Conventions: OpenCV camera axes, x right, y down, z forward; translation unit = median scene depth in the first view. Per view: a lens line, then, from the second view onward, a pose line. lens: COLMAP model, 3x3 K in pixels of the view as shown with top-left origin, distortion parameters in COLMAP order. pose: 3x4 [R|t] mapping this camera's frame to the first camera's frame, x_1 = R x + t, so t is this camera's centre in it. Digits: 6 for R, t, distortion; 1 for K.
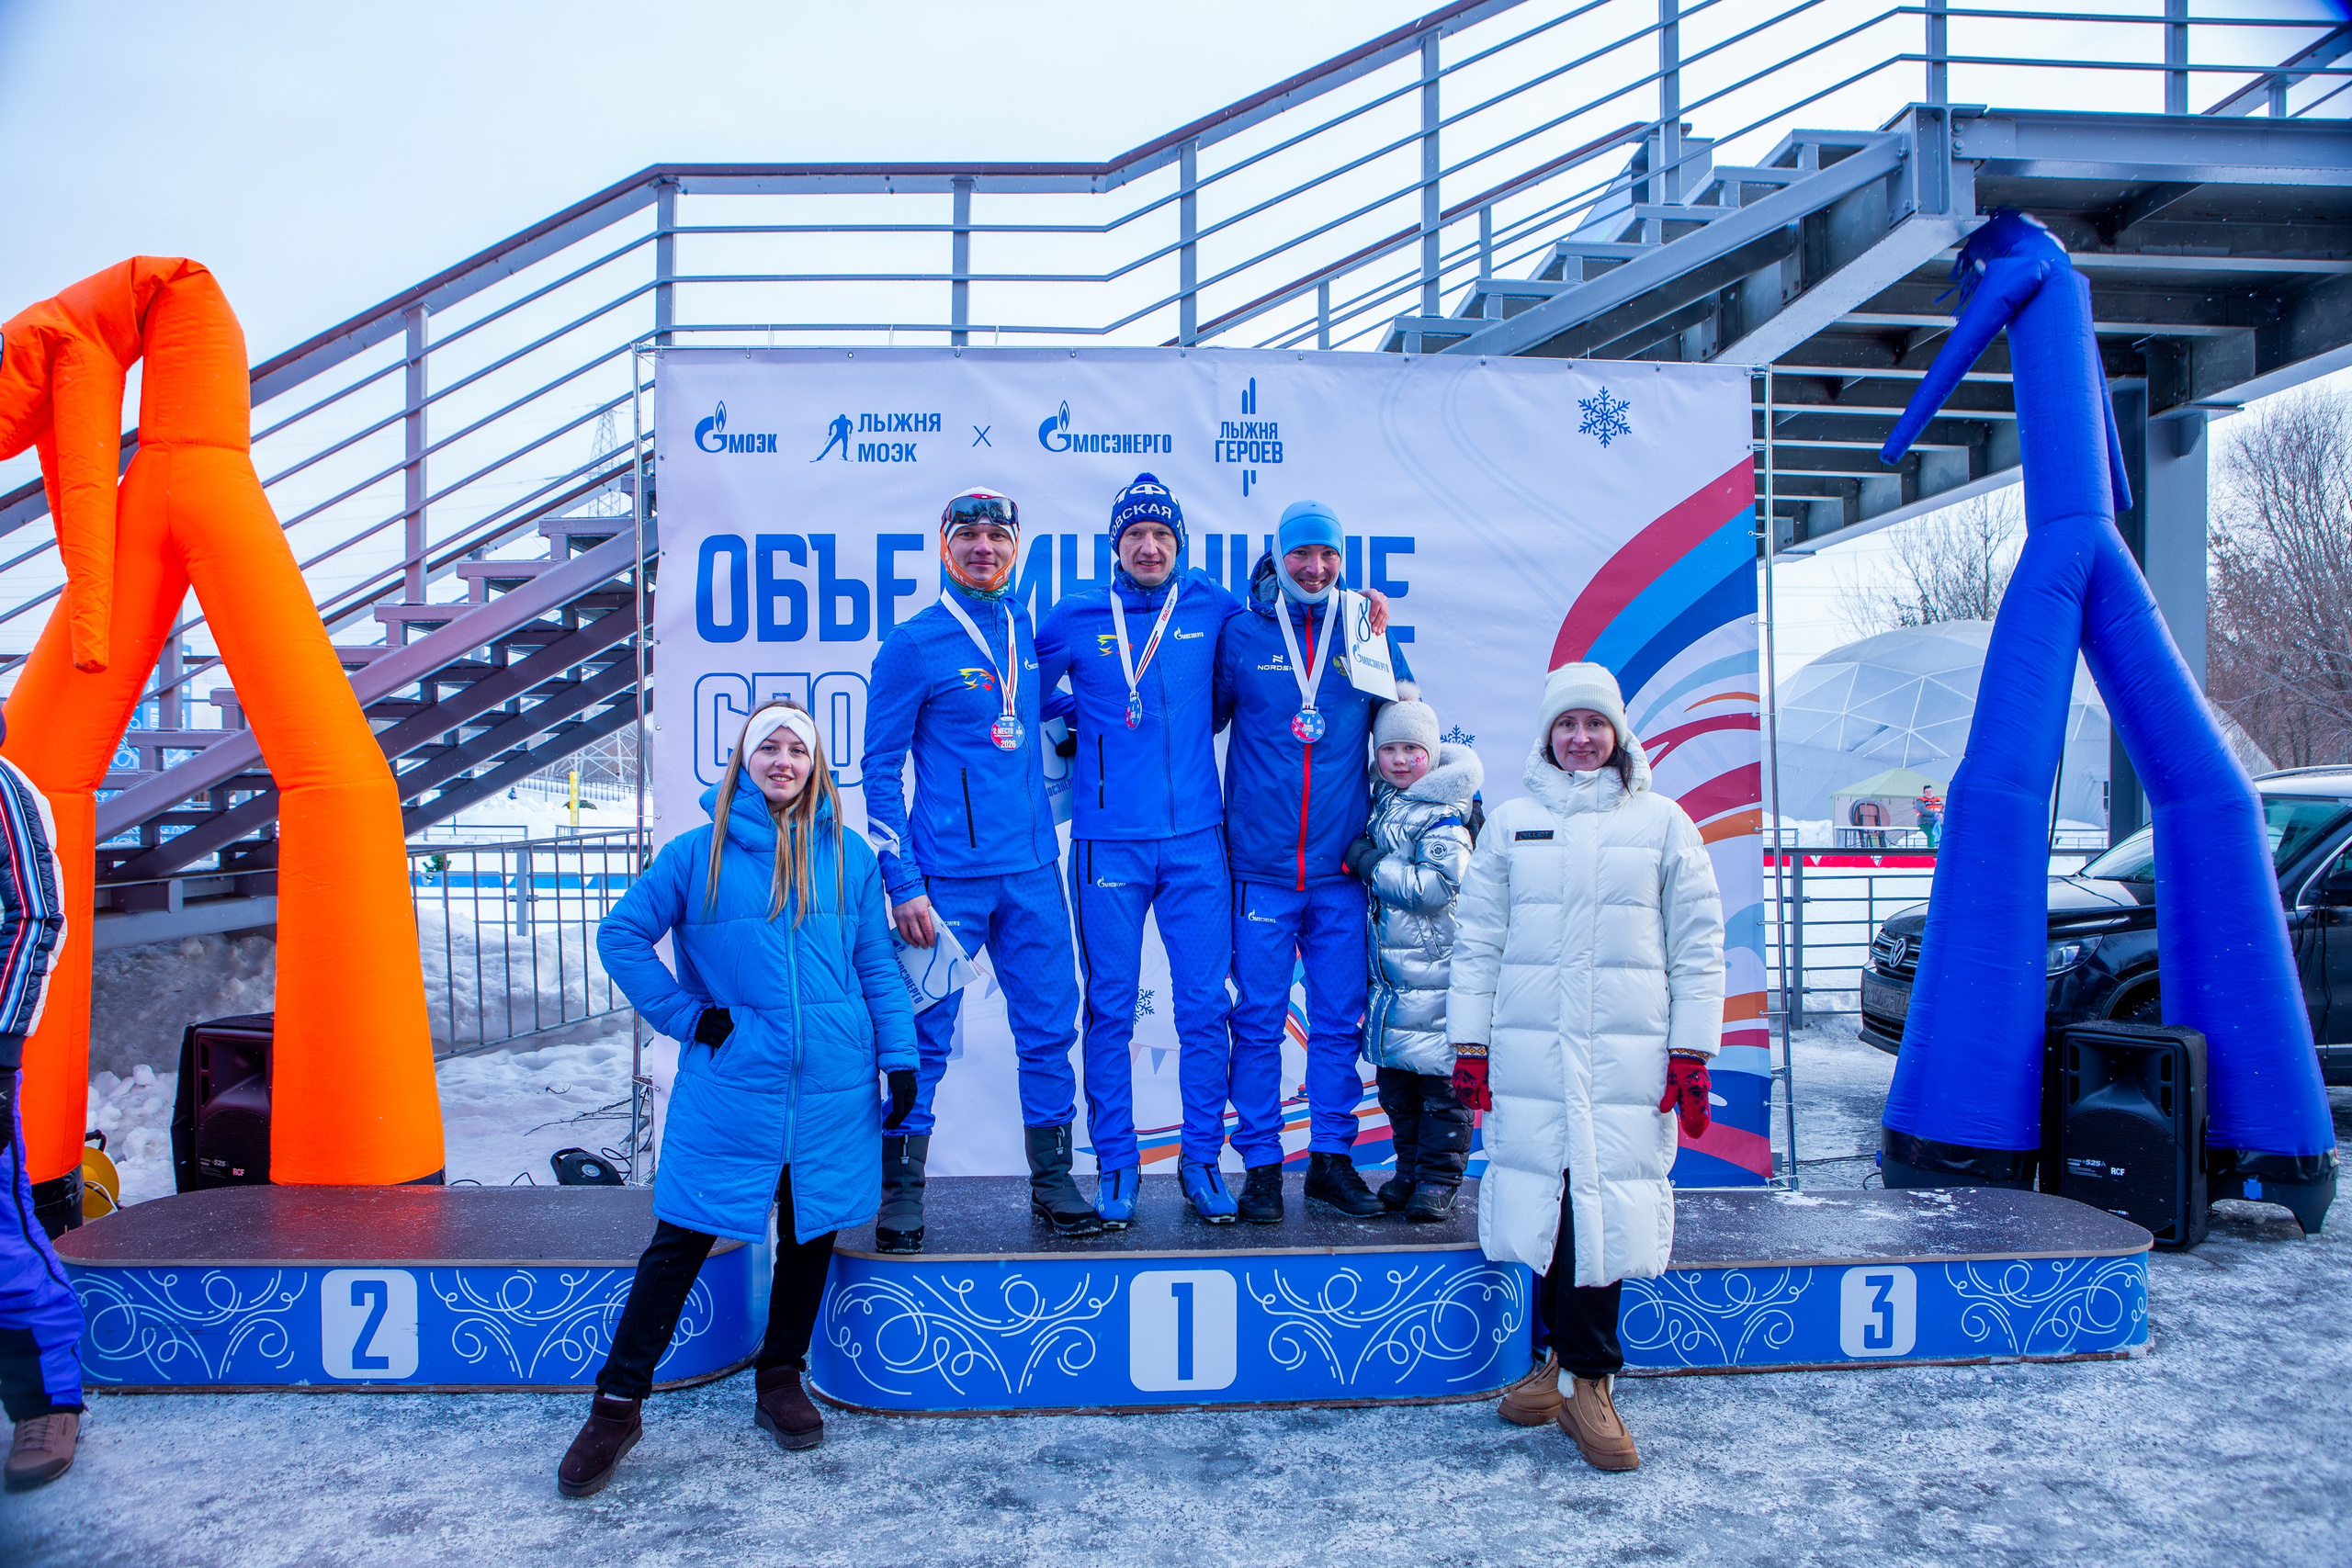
lens RADIAL K [[1633.6, 0, 1179.7], [0, 1633.6, 790.1], [0, 0, 1]] dist [-0.096478, 0.071092]
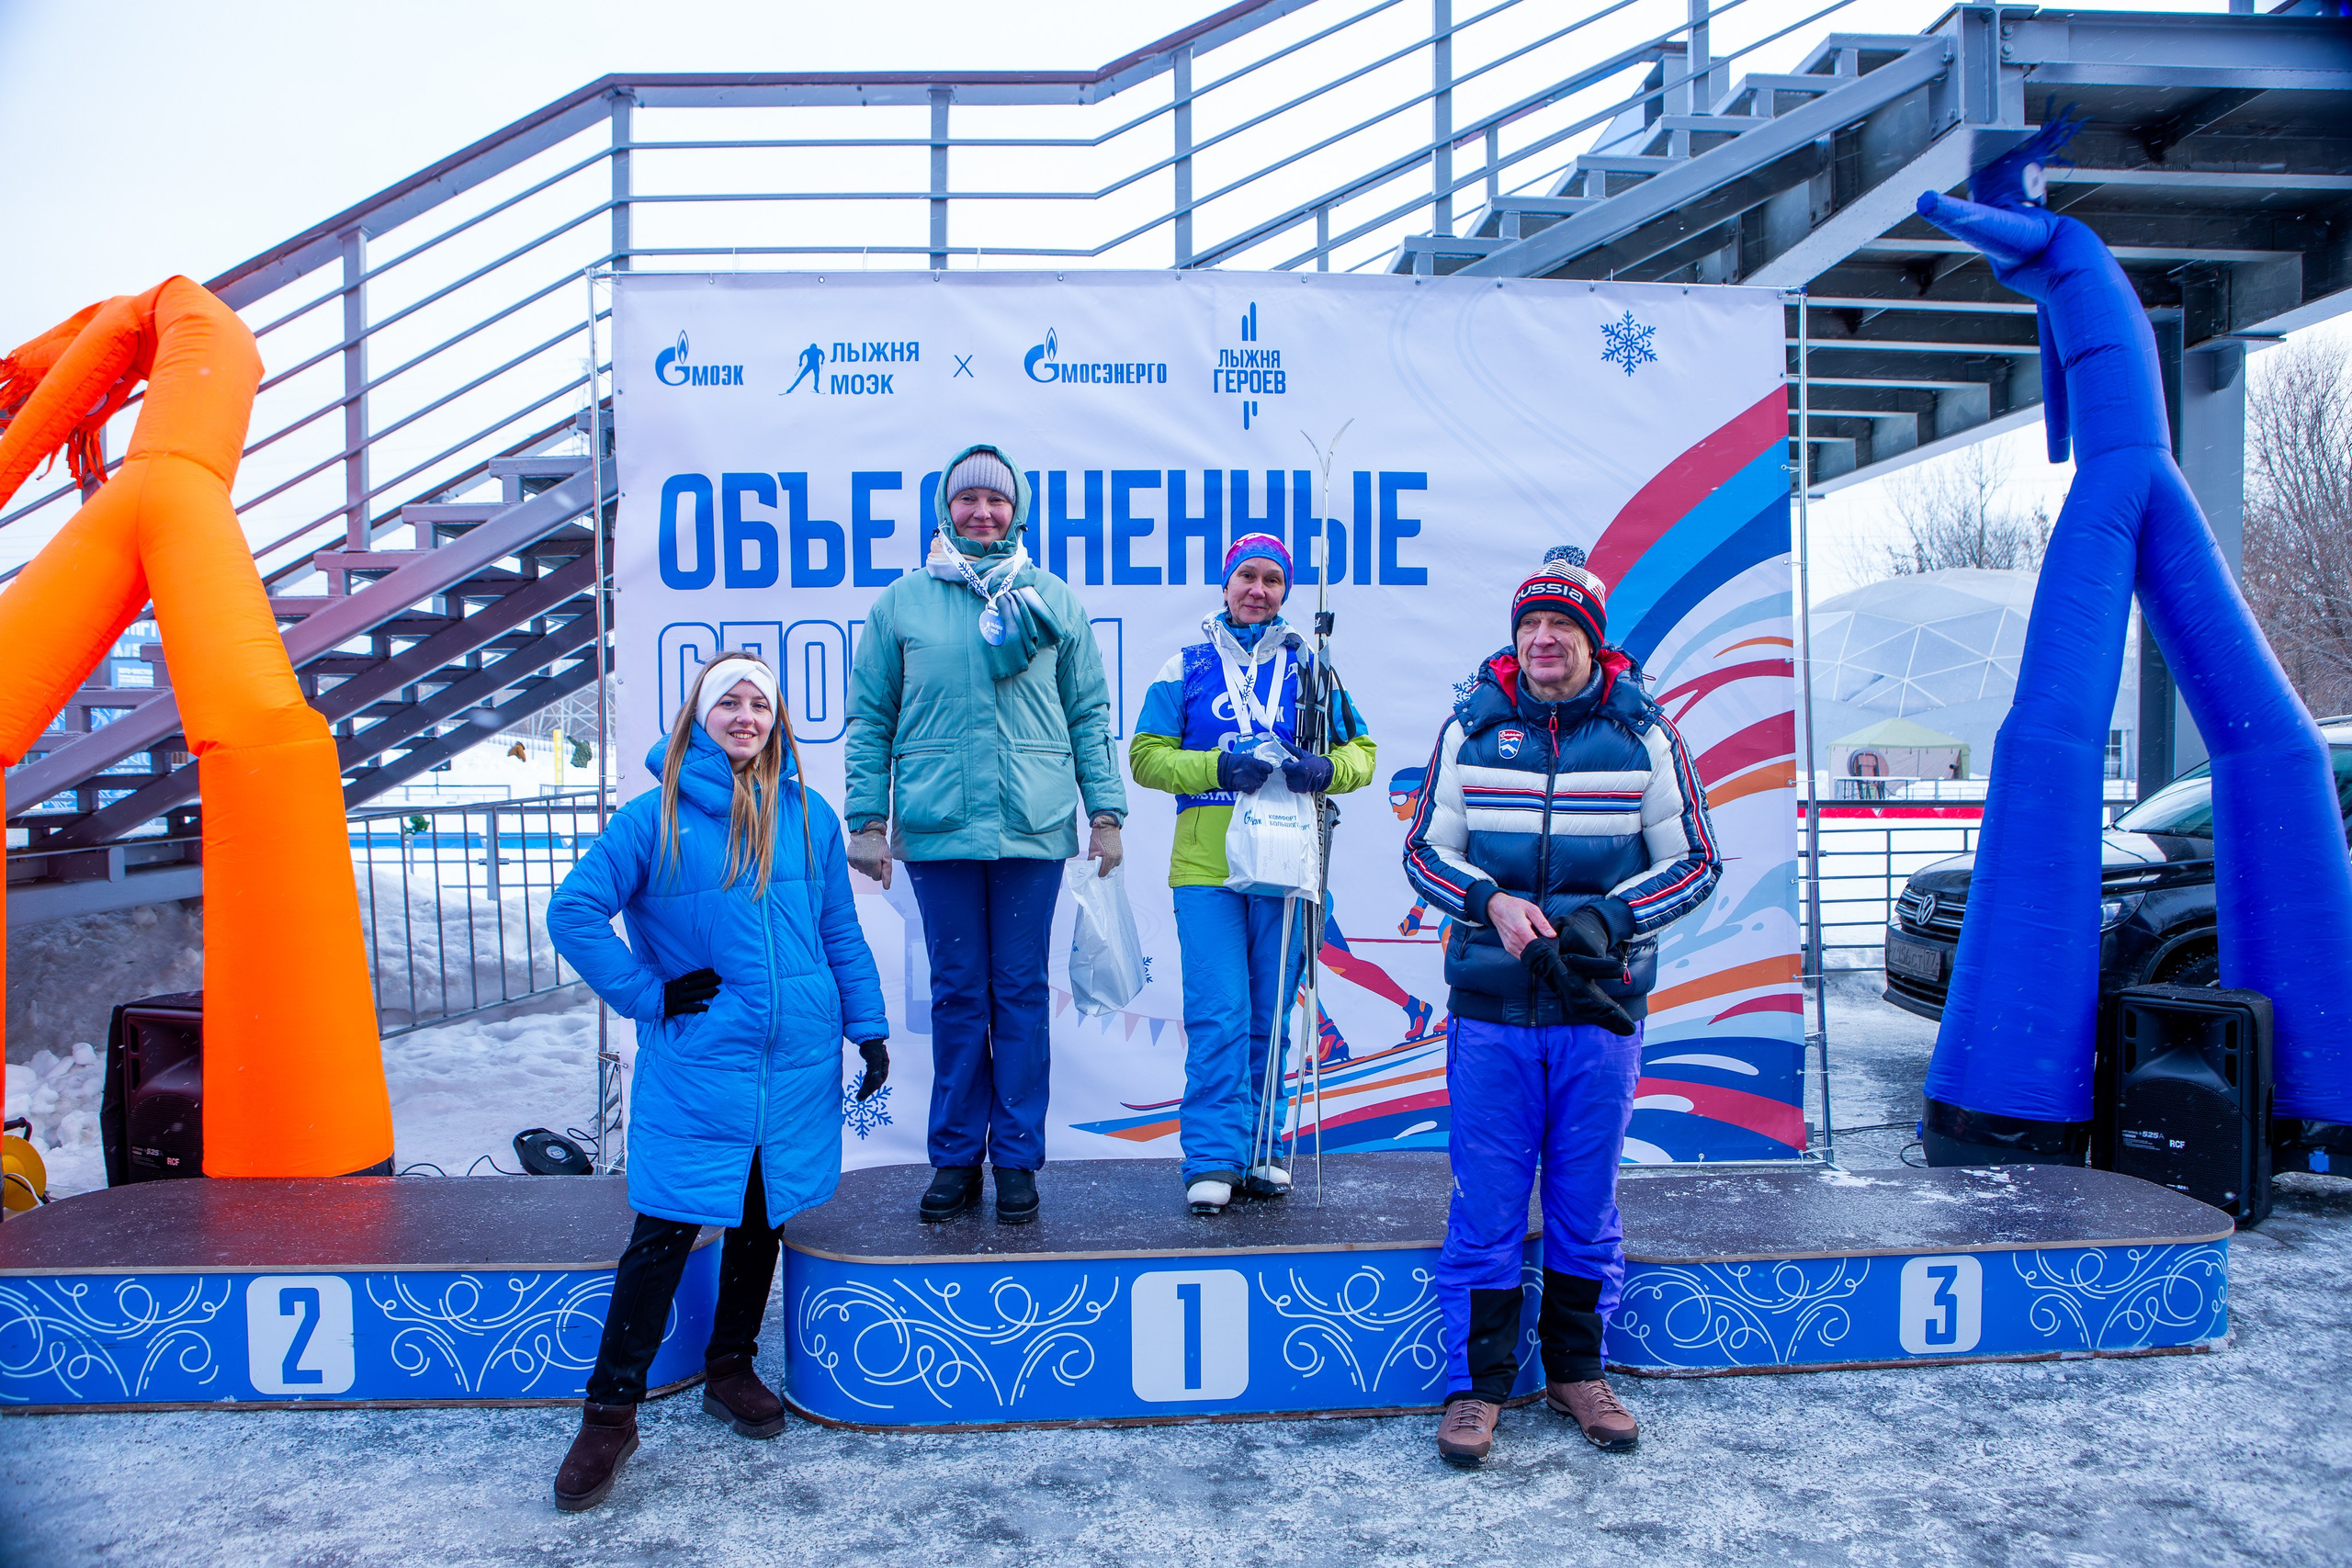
lens RADIAL K [[1633.6, 0, 1178.9], [0, 1633.6, 791.2], [0, 0, 1]] dist [-0.096478, 0.071092]
pose [[0.999965, -0.006548, 0.005301, -0.004581], [0.006392, 0.999561, 0.028923, -0.000102], [-0.005488, -0.028888, 0.999568, 0.062284]]
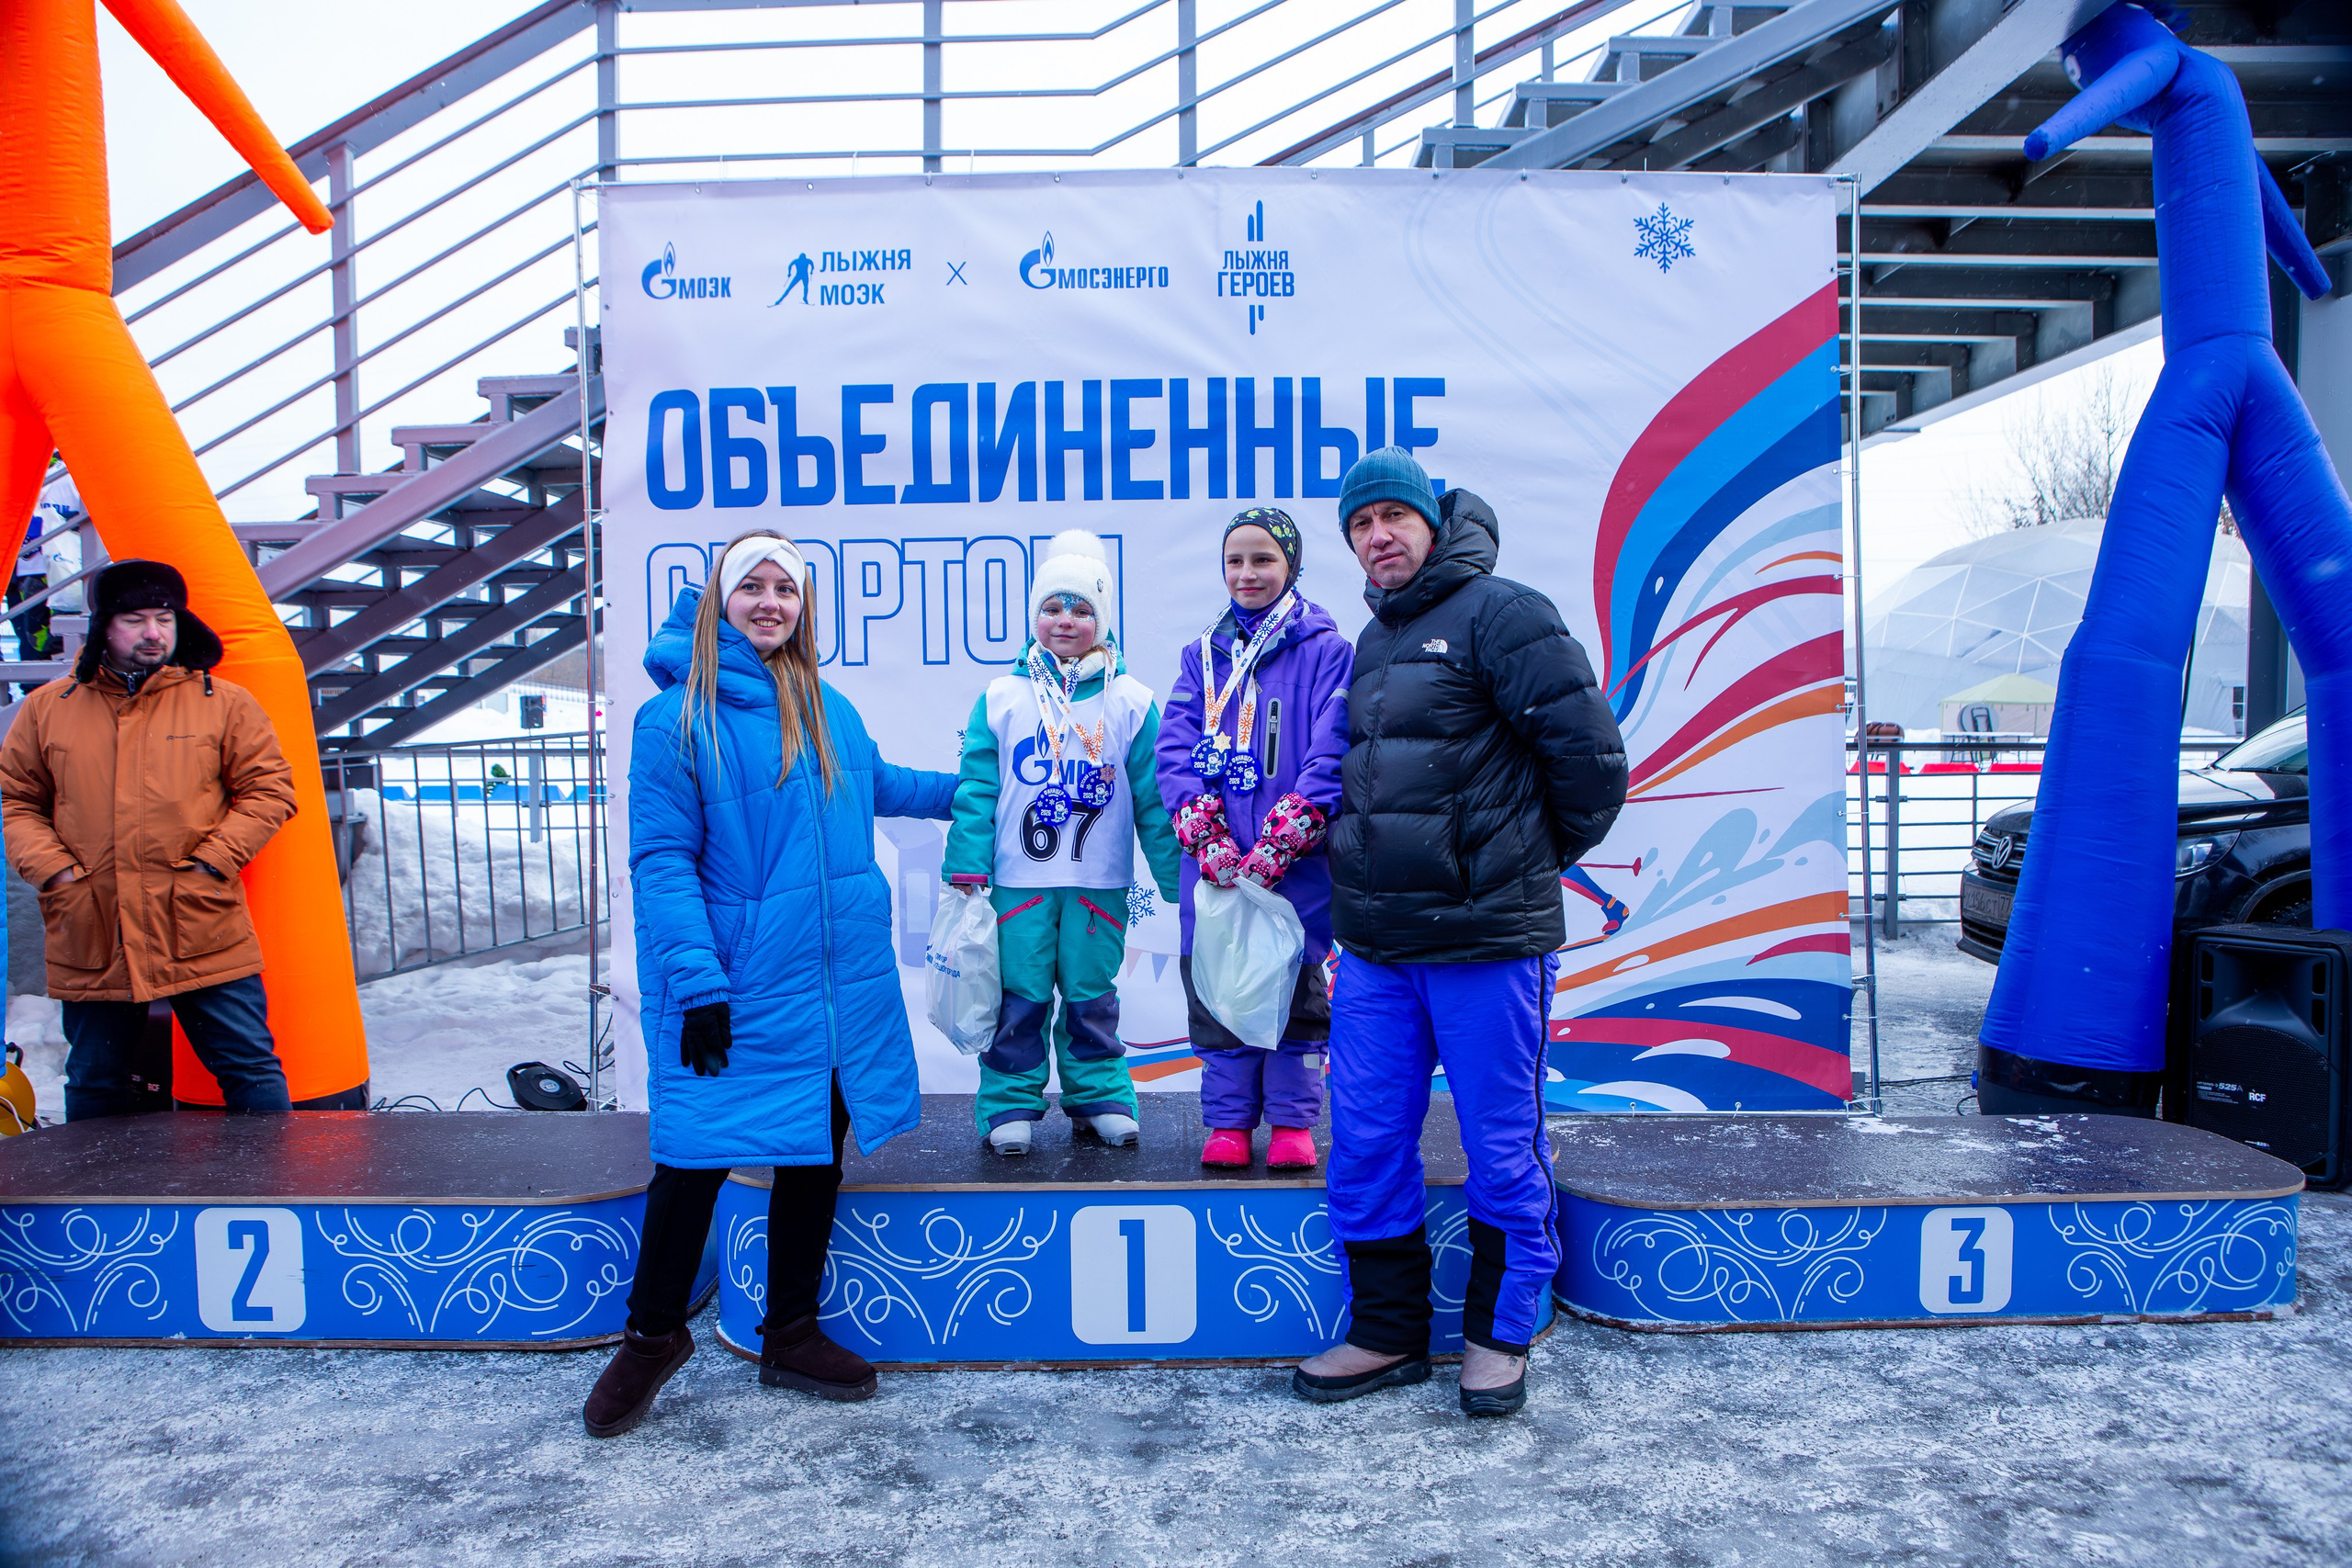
lens RADIAL K [[1633.6, 0, 1177.7], [0, 1633.6, 798.7], [0, 0, 1]] dist [-0.096478, 0.071092]
pose [[0.998264, -0.005483, -0.058647, 0.050663], [0.008738, 0.998427, 0.055390, 0.022883], [0.058251, -0.055806, 0.996741, 0.104849]]
